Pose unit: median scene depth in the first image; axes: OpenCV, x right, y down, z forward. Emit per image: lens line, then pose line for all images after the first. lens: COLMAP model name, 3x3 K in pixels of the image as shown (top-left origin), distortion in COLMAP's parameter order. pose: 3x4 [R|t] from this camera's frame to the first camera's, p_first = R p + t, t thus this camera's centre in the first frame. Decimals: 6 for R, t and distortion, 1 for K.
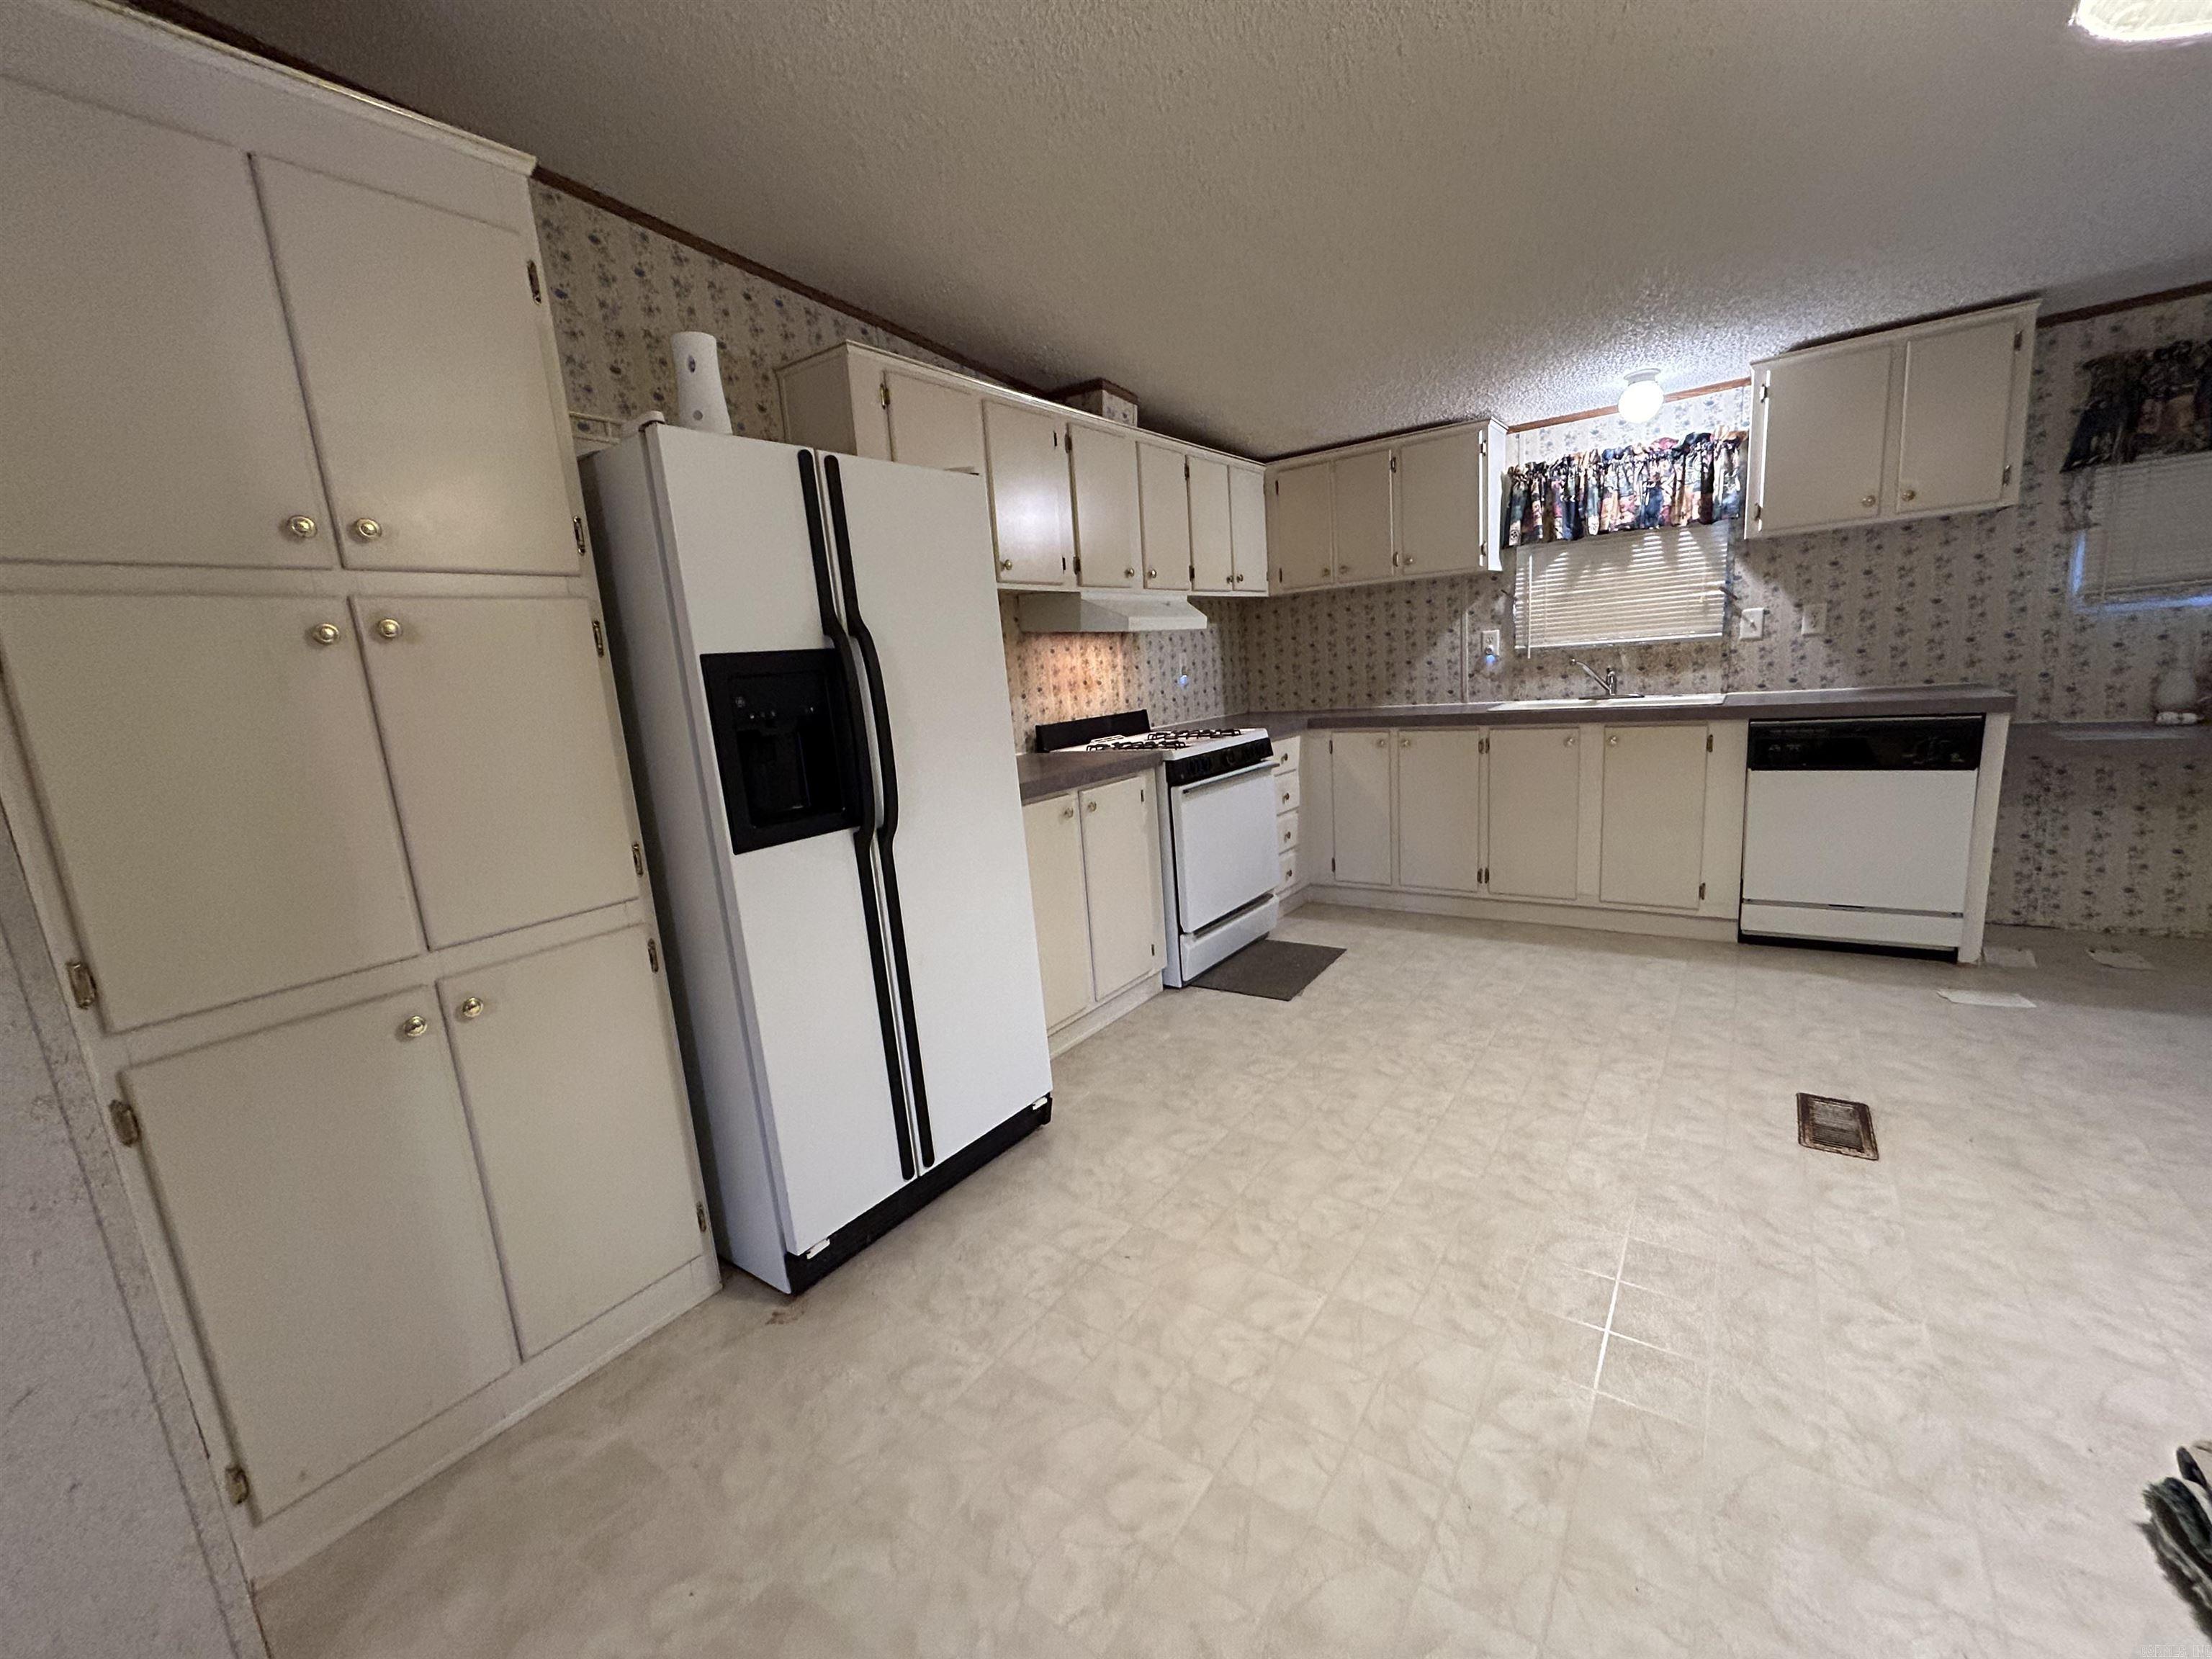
lens RADIAL K [[896.3, 0, 1106.0], [0, 896.3, 829.5], [0, 0, 1]] dist [-0.001209, 0.000670]
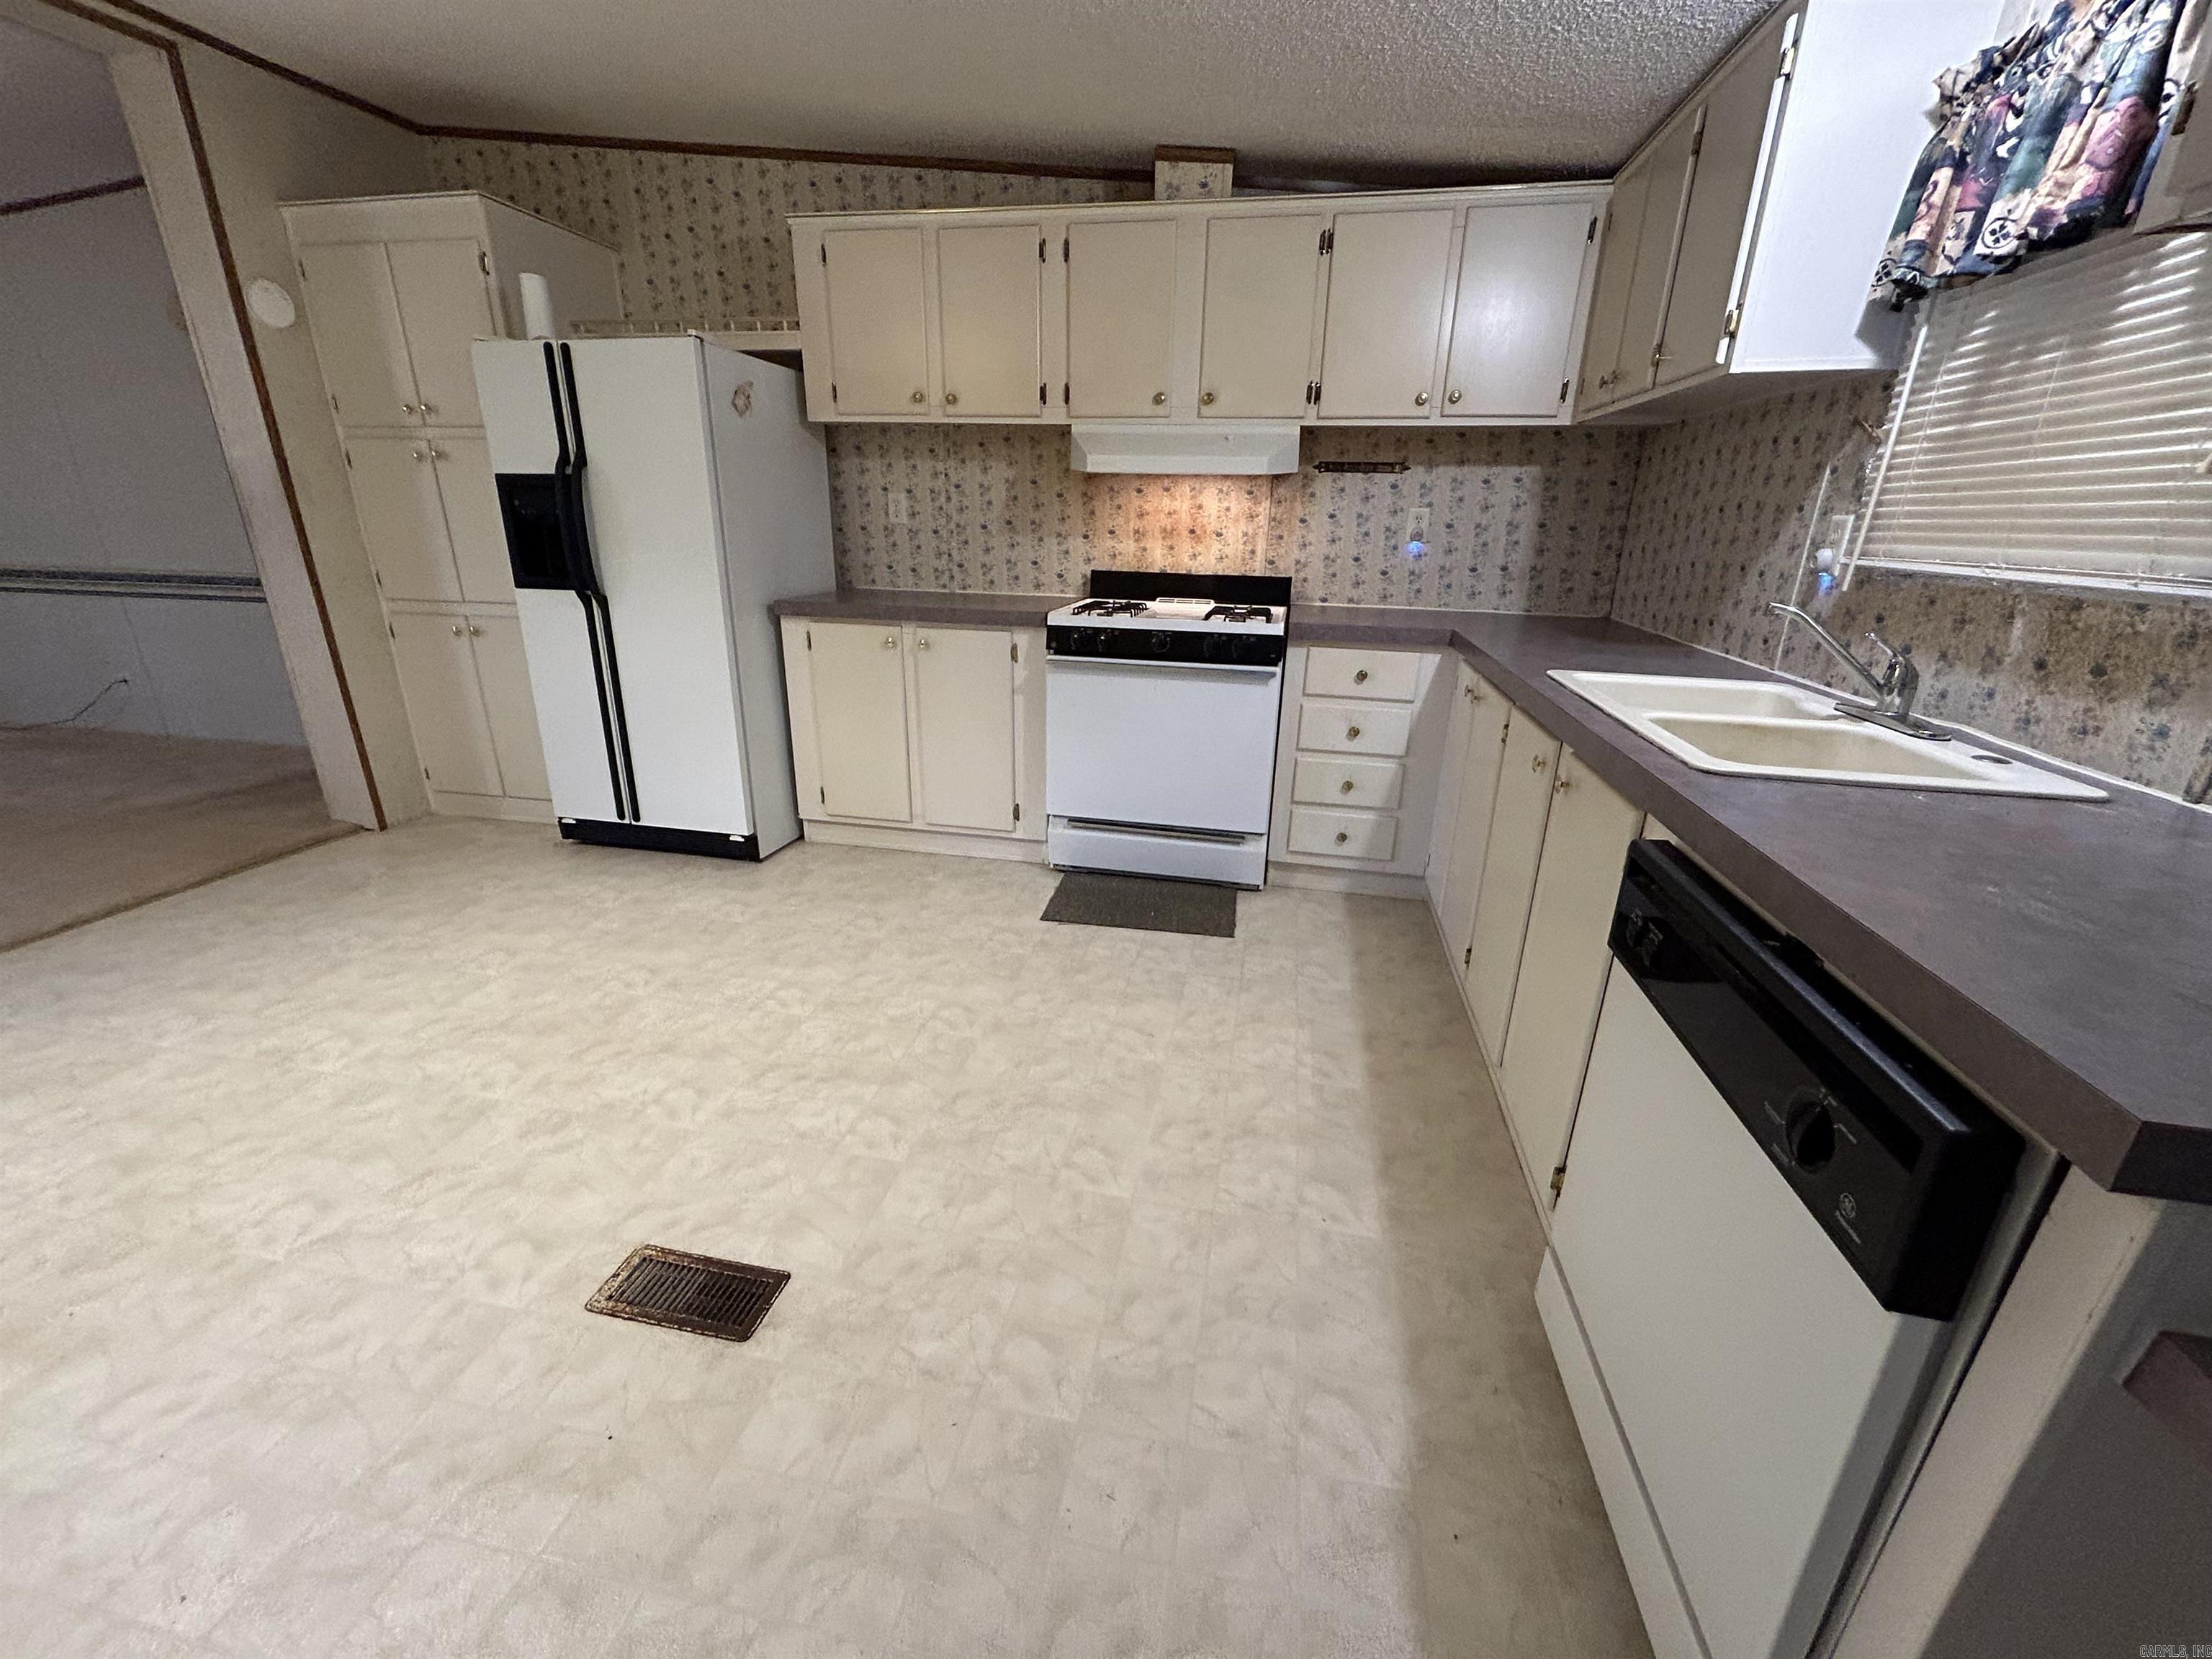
lens RADIAL K [[897.8, 0, 1106.0], [0, 897.8, 829.5], [0, 0, 1]] dist [-0.004568, 0.003334]
pose [[0.409452, 0.383274, -0.827919, 1.104391], [-0.215773, 0.922413, 0.320307, -0.224632], [0.886449, 0.047492, 0.460384, 0.764280]]
